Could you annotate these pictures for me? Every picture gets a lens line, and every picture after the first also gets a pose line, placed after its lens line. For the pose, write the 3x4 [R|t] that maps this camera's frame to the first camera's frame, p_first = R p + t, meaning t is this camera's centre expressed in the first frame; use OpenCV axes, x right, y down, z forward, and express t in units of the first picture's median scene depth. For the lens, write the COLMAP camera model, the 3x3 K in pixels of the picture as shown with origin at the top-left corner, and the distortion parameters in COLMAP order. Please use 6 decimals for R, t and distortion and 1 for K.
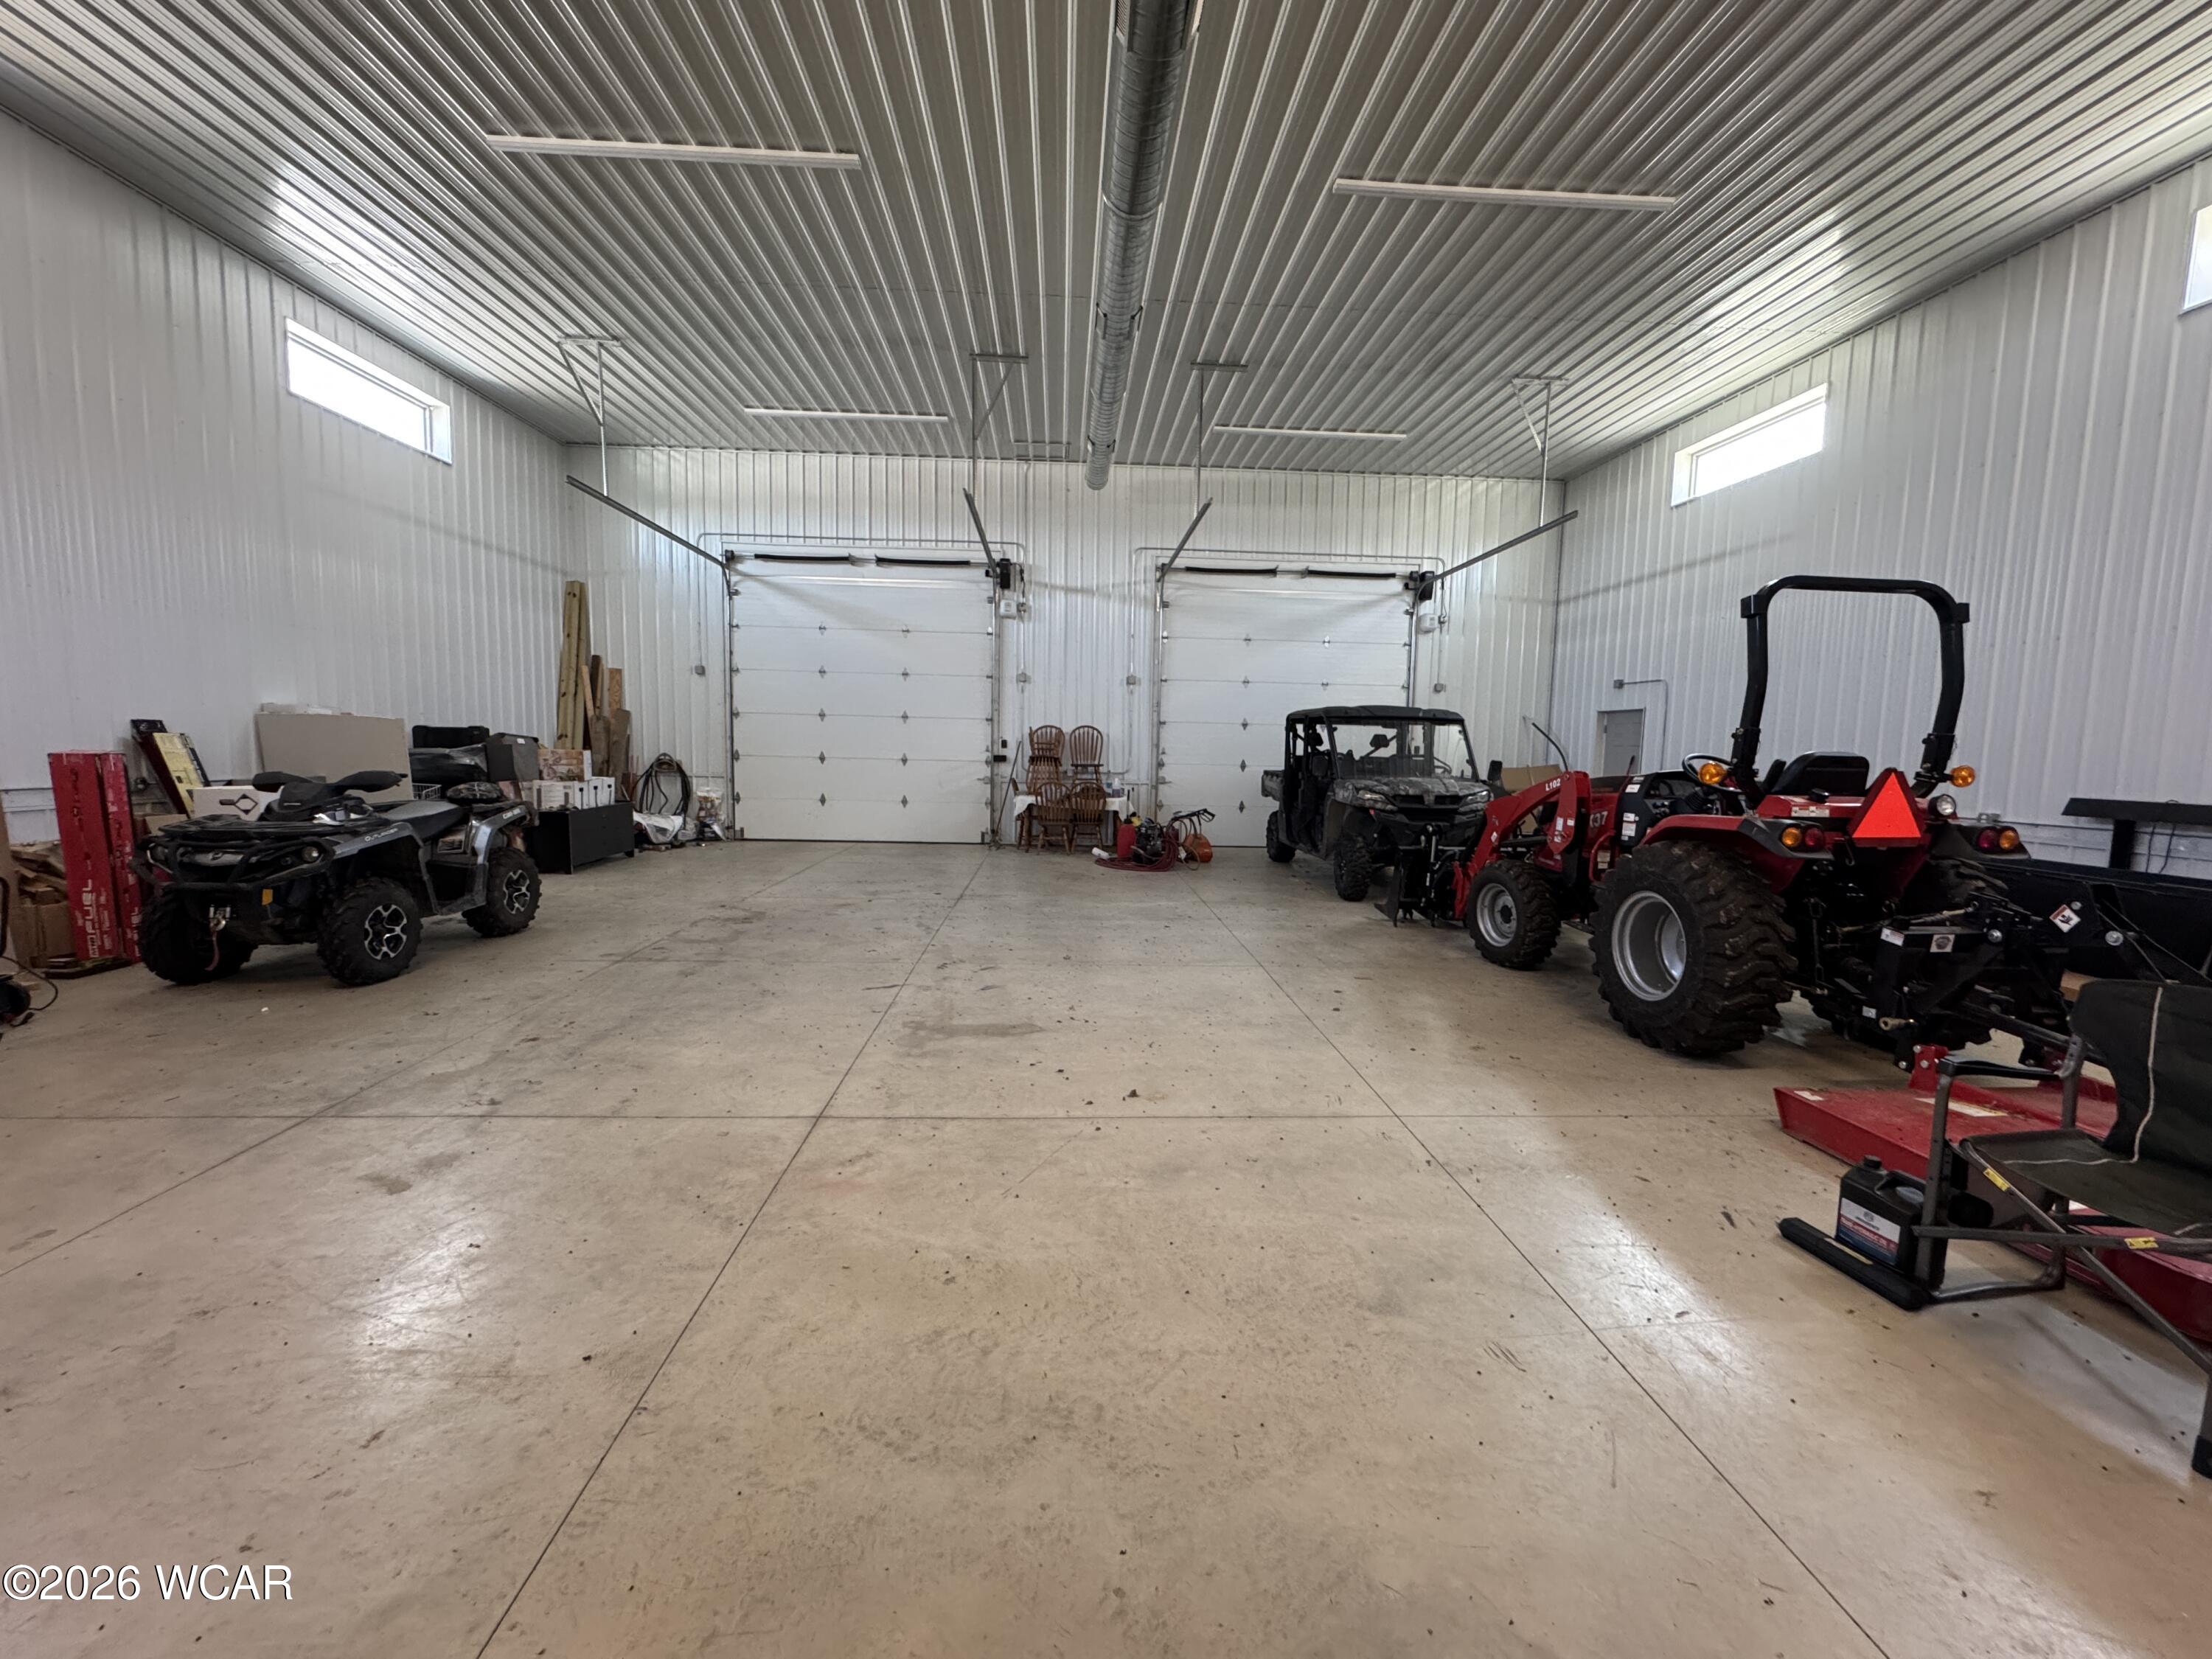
lens RADIAL K [[881.3, 0, 1104.5], [0, 881.3, 827.7], [0, 0, 1]] dist [-0.003218, 0.000411]
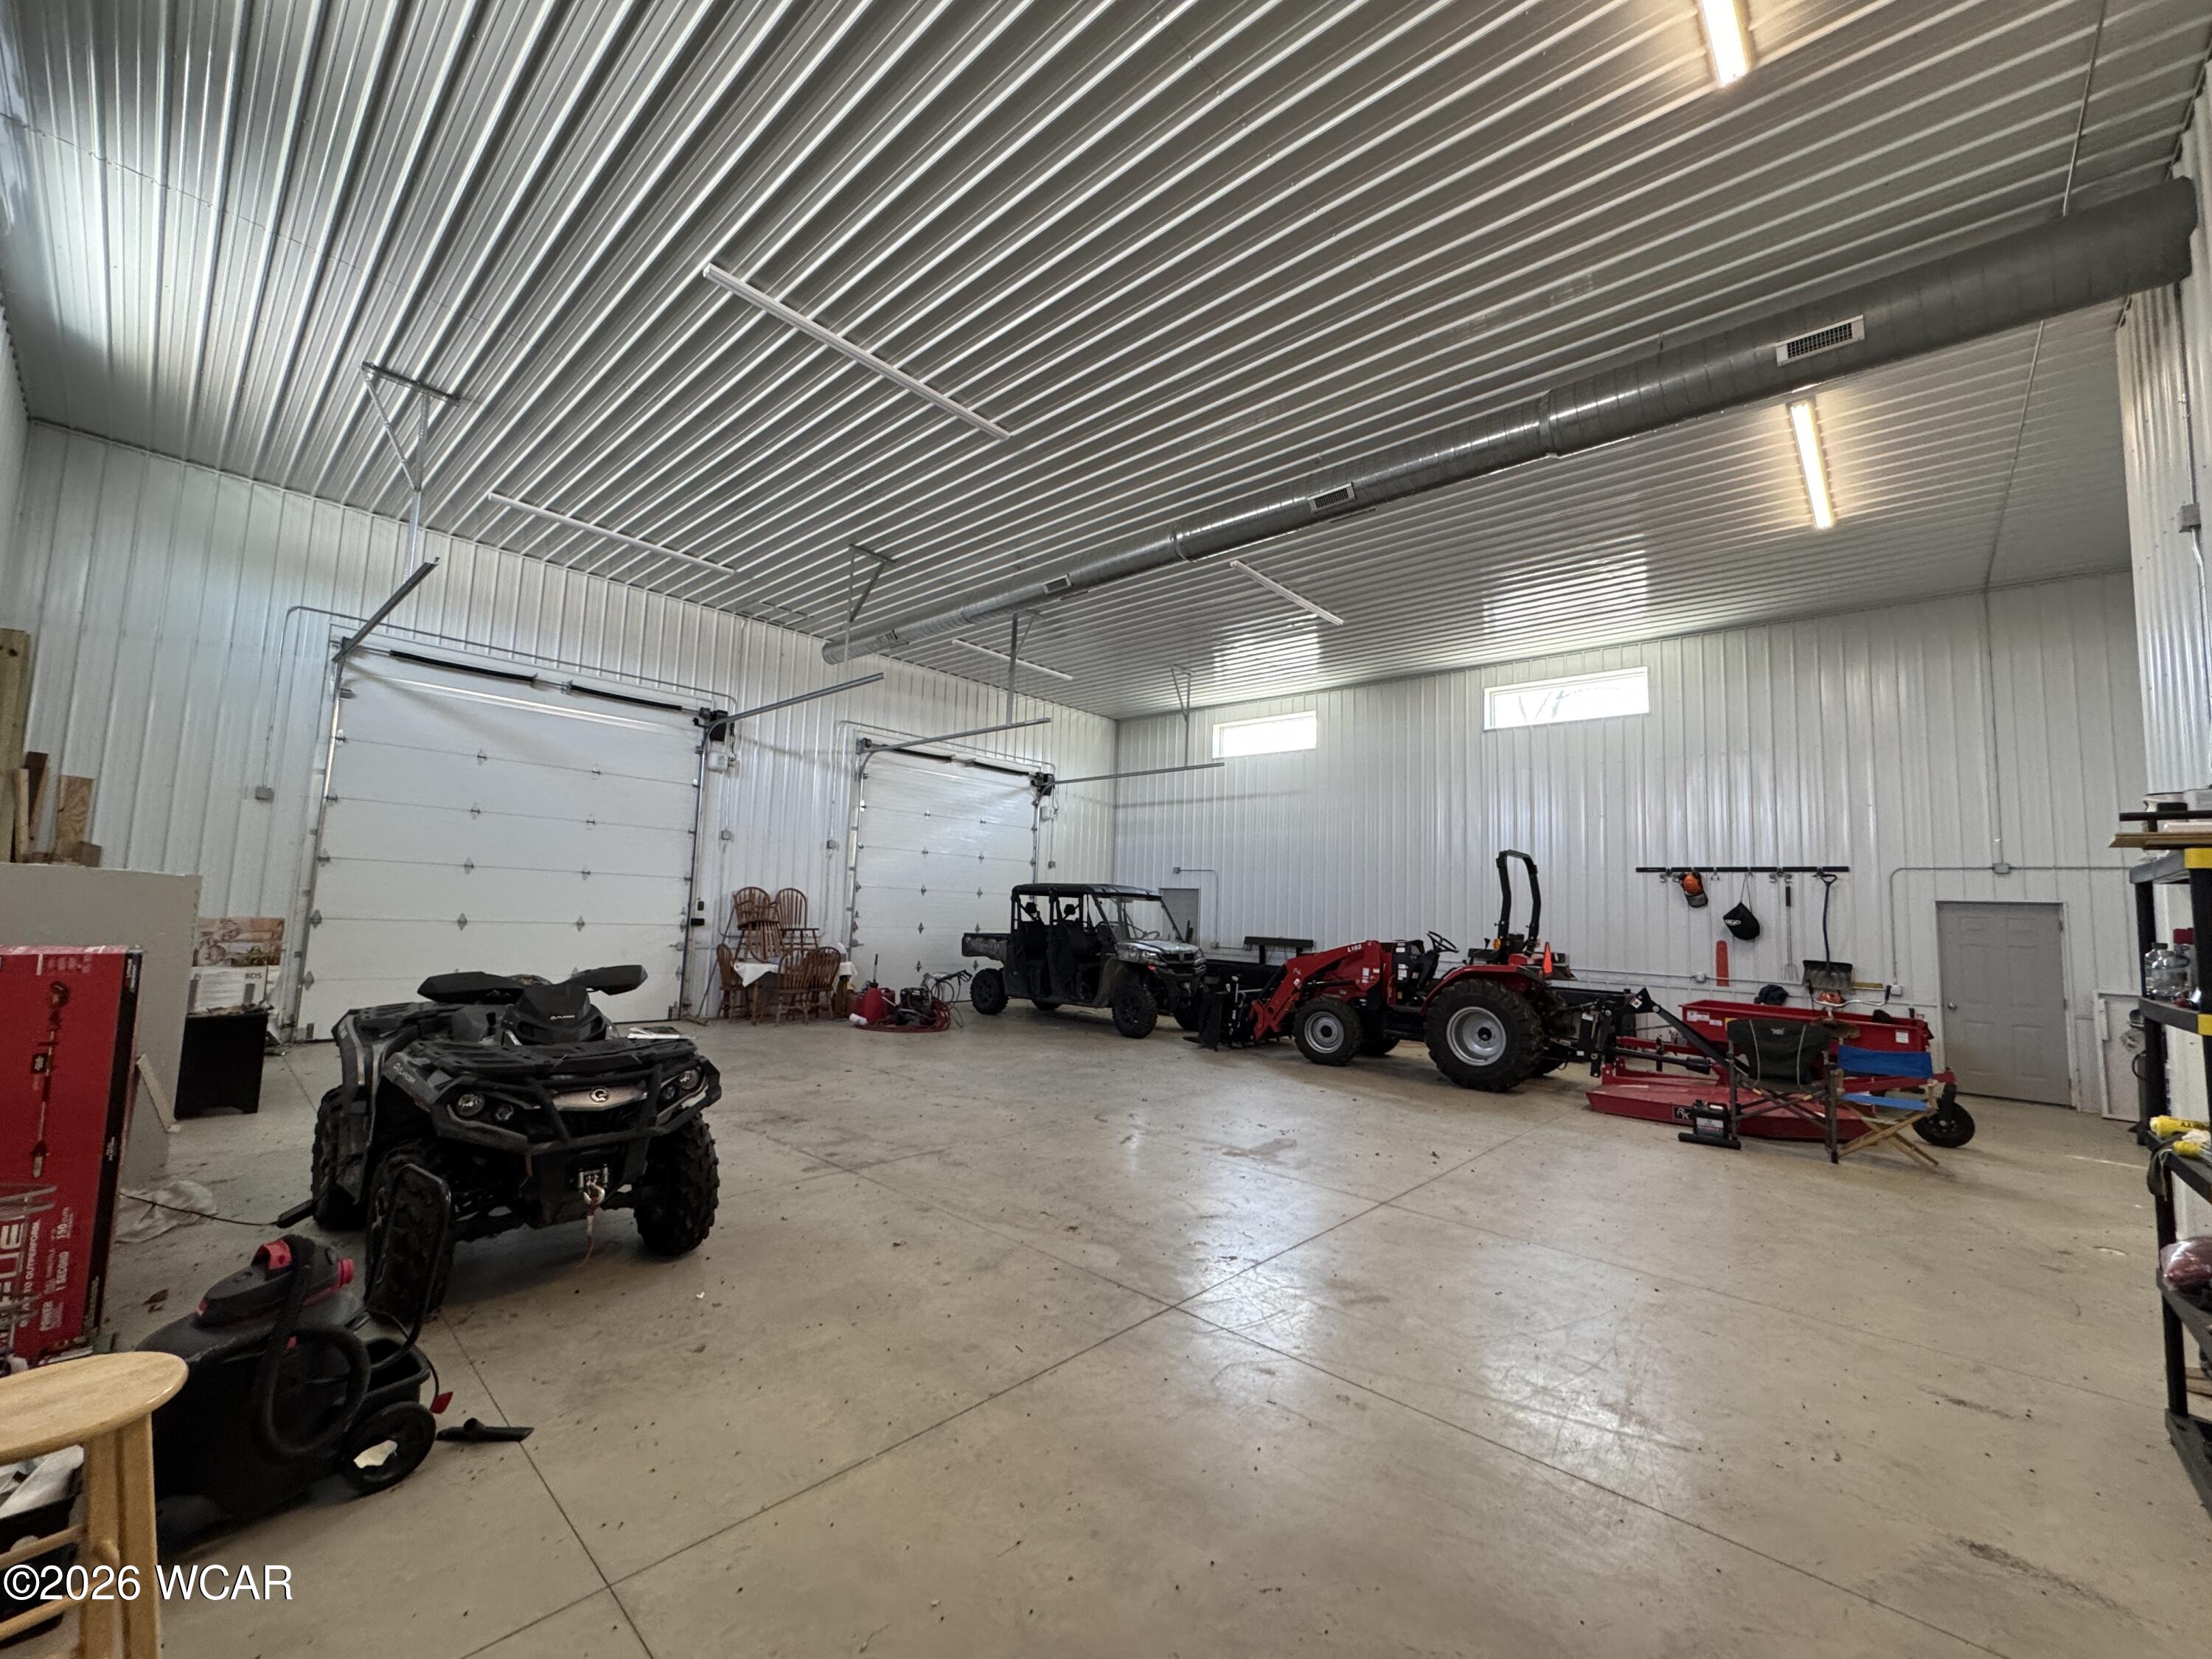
lens RADIAL K [[881.3, 0, 1104.5], [0, 881.3, 827.7], [0, 0, 1]] dist [-0.003218, 0.000411]
pose [[0.709962, 0.073170, 0.700429, -0.504279], [0.044296, 0.987979, -0.148108, -0.024141], [-0.702846, 0.136177, 0.698186, 0.071754]]
